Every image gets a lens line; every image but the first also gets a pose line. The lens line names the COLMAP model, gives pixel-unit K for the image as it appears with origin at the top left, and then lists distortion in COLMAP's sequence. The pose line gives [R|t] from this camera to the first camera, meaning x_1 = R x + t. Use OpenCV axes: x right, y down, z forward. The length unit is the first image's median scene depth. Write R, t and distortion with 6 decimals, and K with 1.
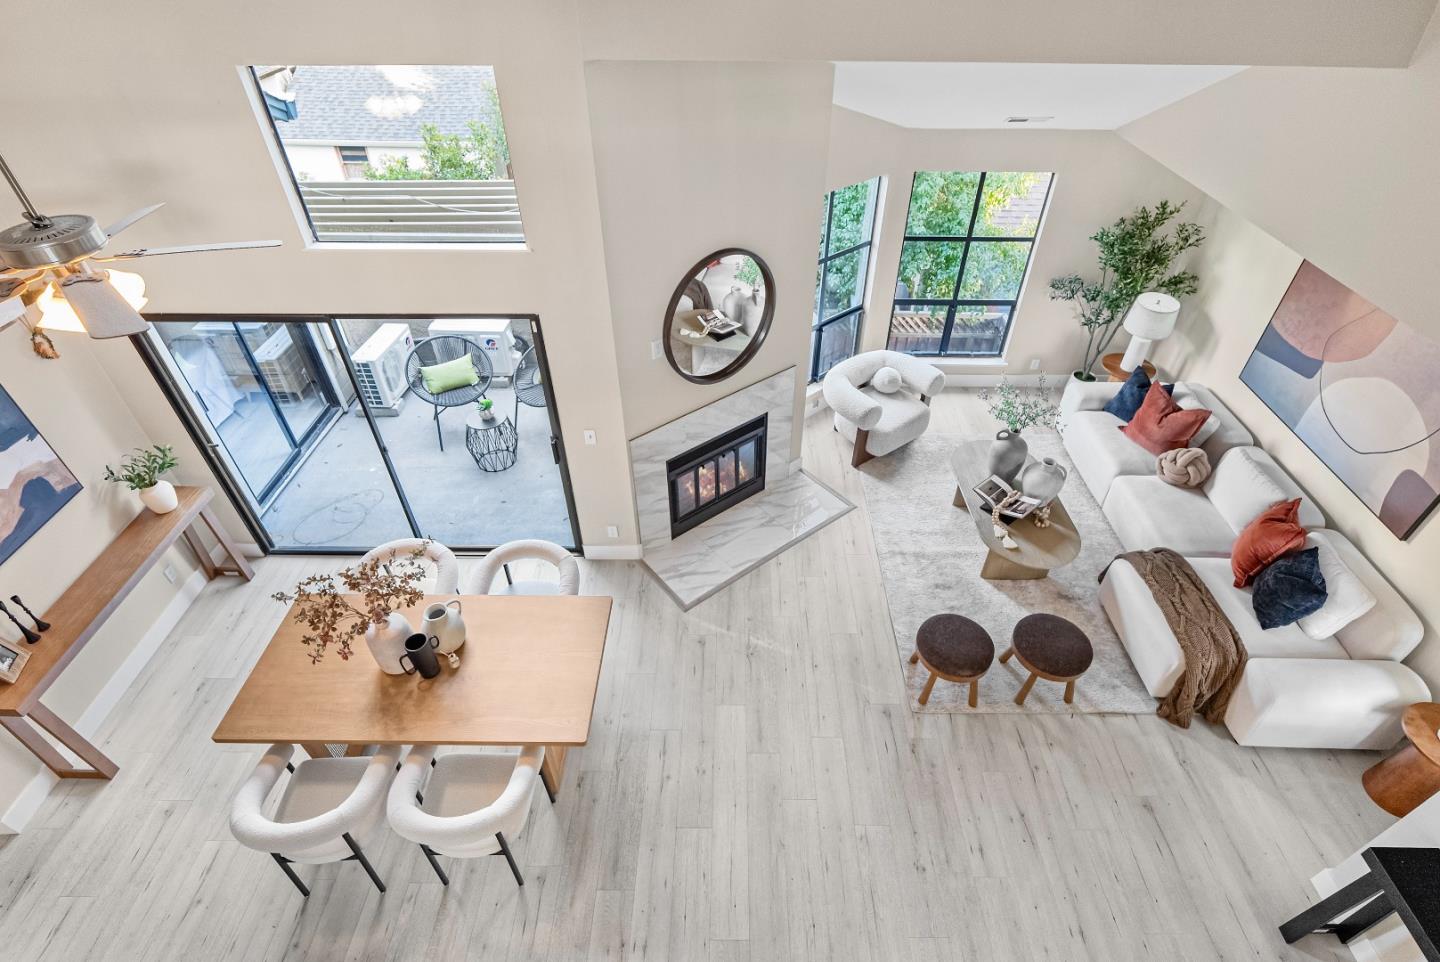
lens RADIAL K [[708.5, 0, 720.0], [0, 708.5, 481.0], [0, 0, 1]] dist [-0.002318, -0.000572]
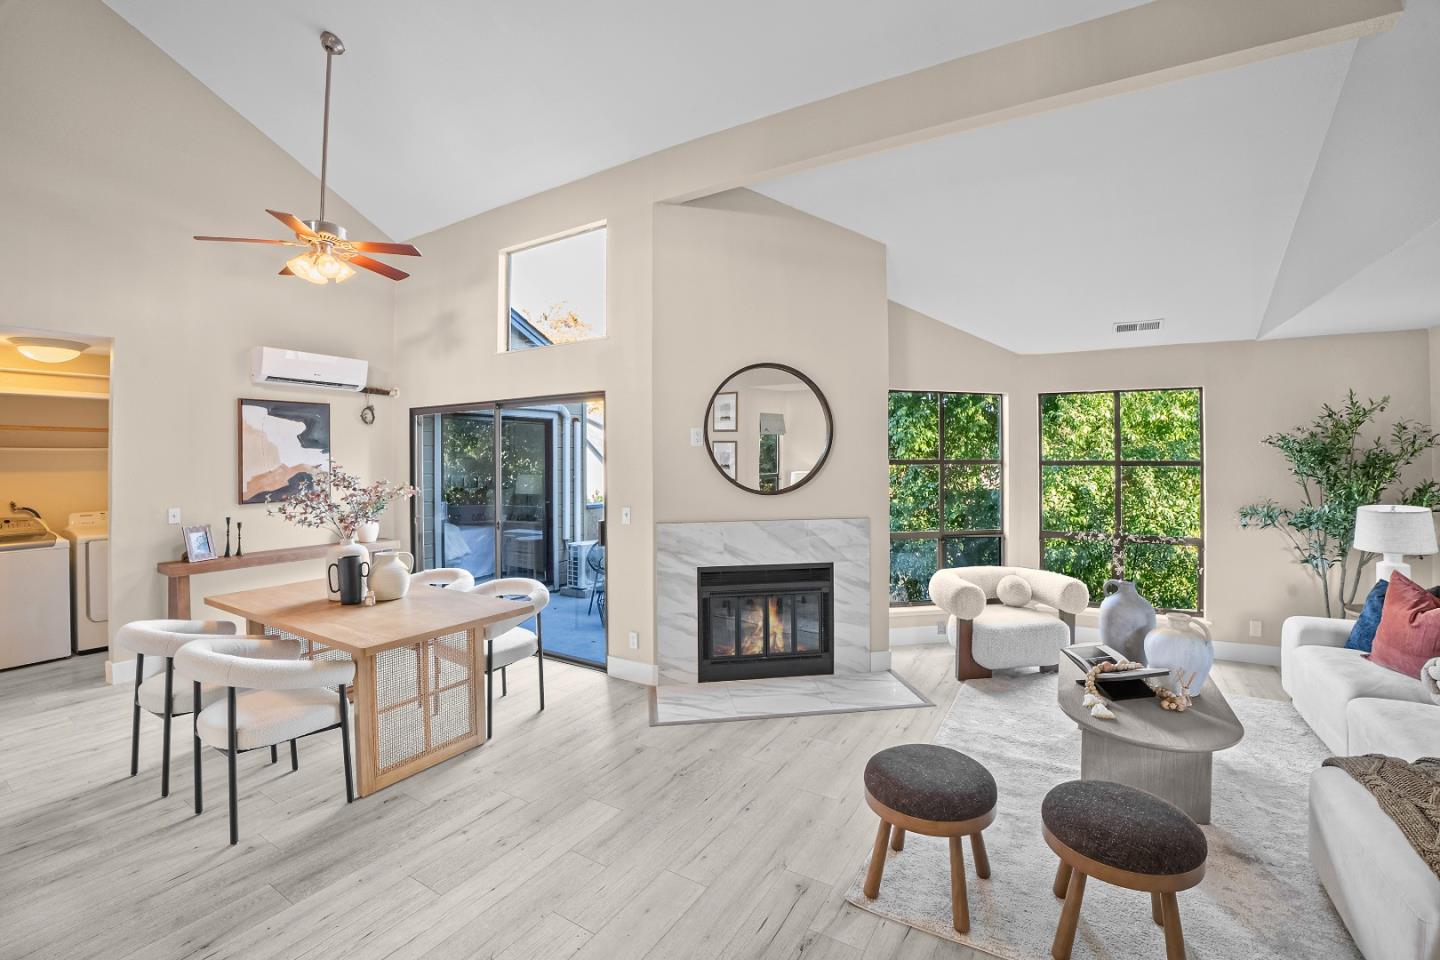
lens RADIAL K [[606.5, 0, 729.0], [0, 606.5, 449.1], [0, 0, 1]] dist [-0.071006, 0.012016]
pose [[0.865667, -0.004305, -0.500601, 0.361069], [-0.325967, 0.754094, -0.570165, 0.296203], [0.379955, 0.656752, 0.651392, 0.365777]]
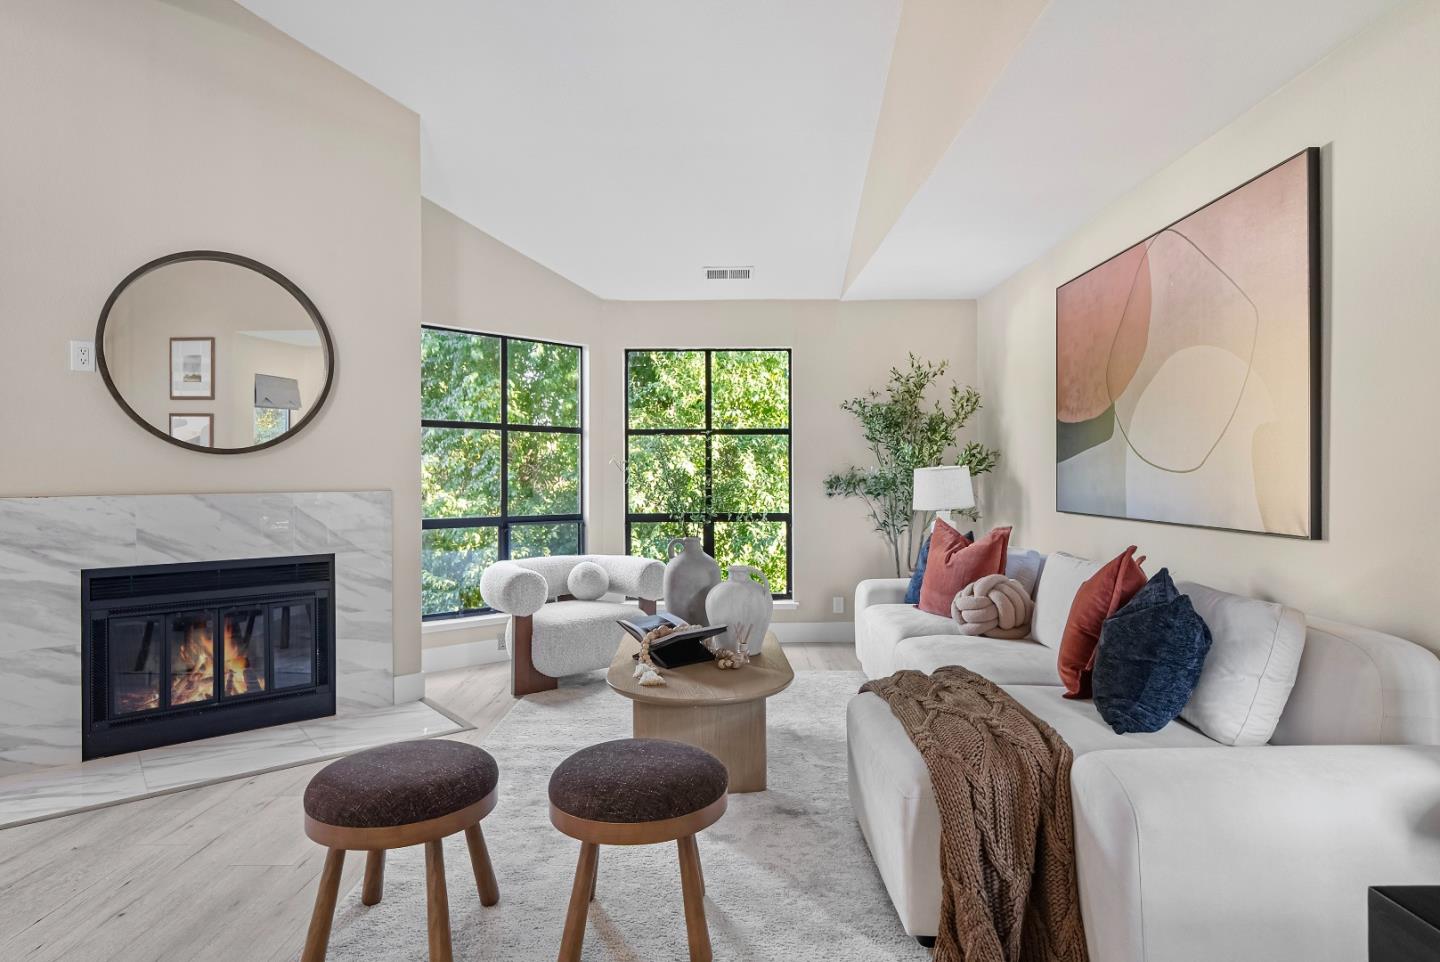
lens RADIAL K [[784.3, 0, 722.6], [0, 784.3, 478.0], [0, 0, 1]] dist [0.001398, -0.001874]
pose [[0.999797, -0.002179, 0.020048, 0.425327], [0.014669, 0.760787, -0.648836, 0.331030], [-0.013839, 0.648998, 0.760664, 0.440020]]
